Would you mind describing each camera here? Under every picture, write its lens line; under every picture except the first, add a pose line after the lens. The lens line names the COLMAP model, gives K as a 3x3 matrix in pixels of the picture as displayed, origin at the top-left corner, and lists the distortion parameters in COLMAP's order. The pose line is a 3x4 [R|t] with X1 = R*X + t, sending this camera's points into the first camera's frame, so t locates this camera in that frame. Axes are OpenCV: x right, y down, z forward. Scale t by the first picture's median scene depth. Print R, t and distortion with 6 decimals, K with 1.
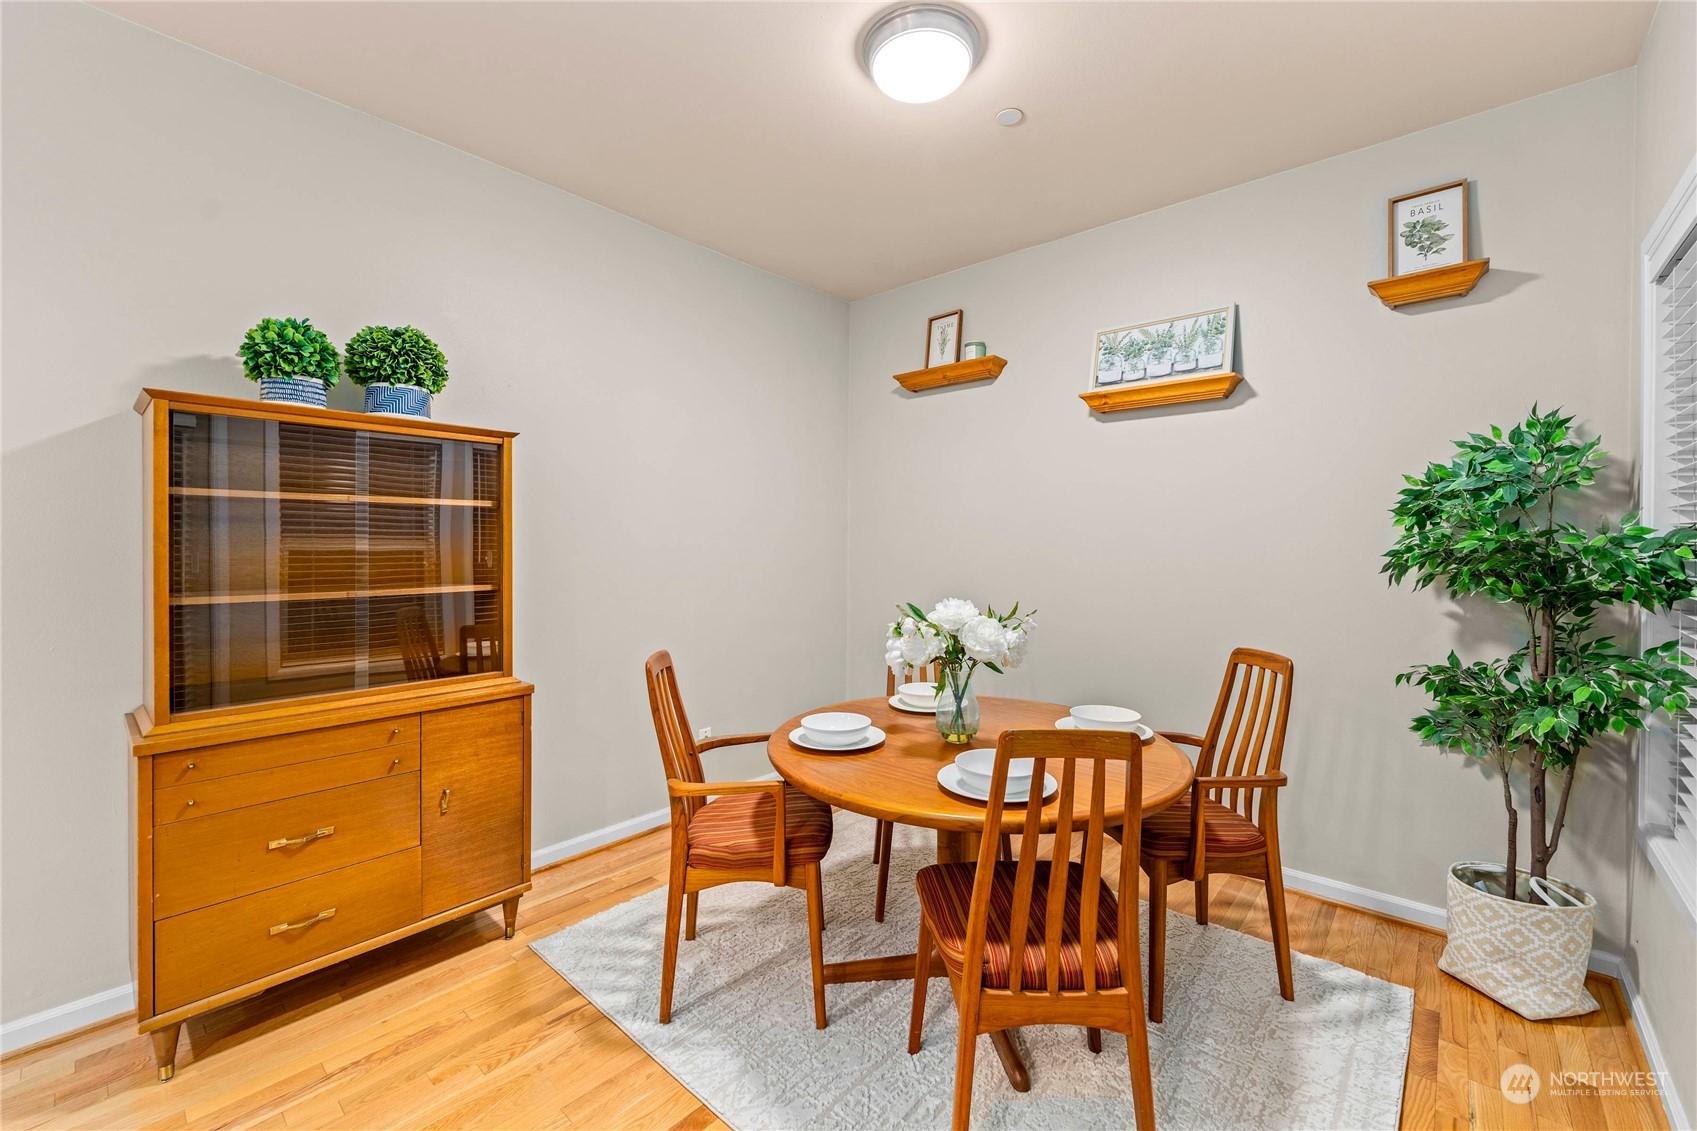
lens RADIAL K [[697.3, 0, 847.2], [0, 697.3, 552.4], [0, 0, 1]] dist [0.001988, -0.000274]
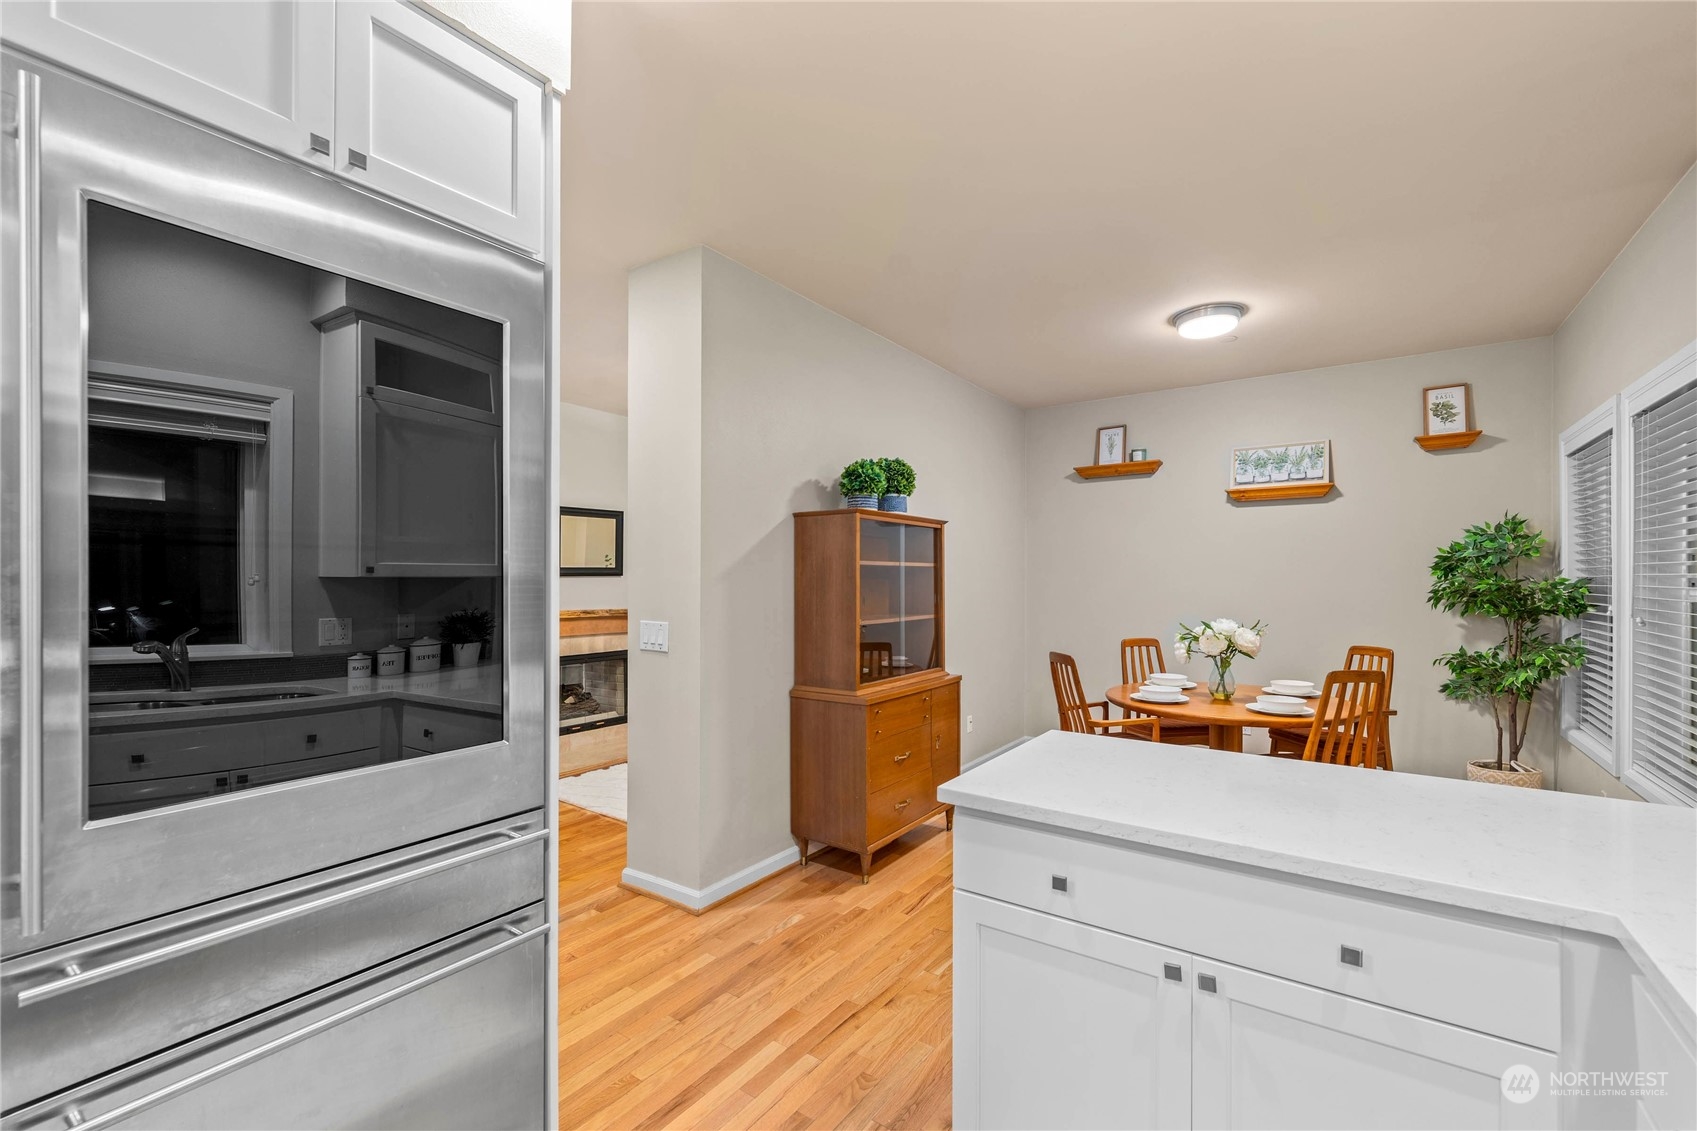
lens RADIAL K [[697.3, 0, 876.4], [0, 697.3, 586.6], [0, 0, 1]] dist [0.001988, -0.000274]
pose [[0.992959, -0.005024, 0.118355, -0.889249], [0.005897, 0.999958, -0.007024, -0.007270], [-0.118314, 0.007673, 0.992947, -0.638147]]
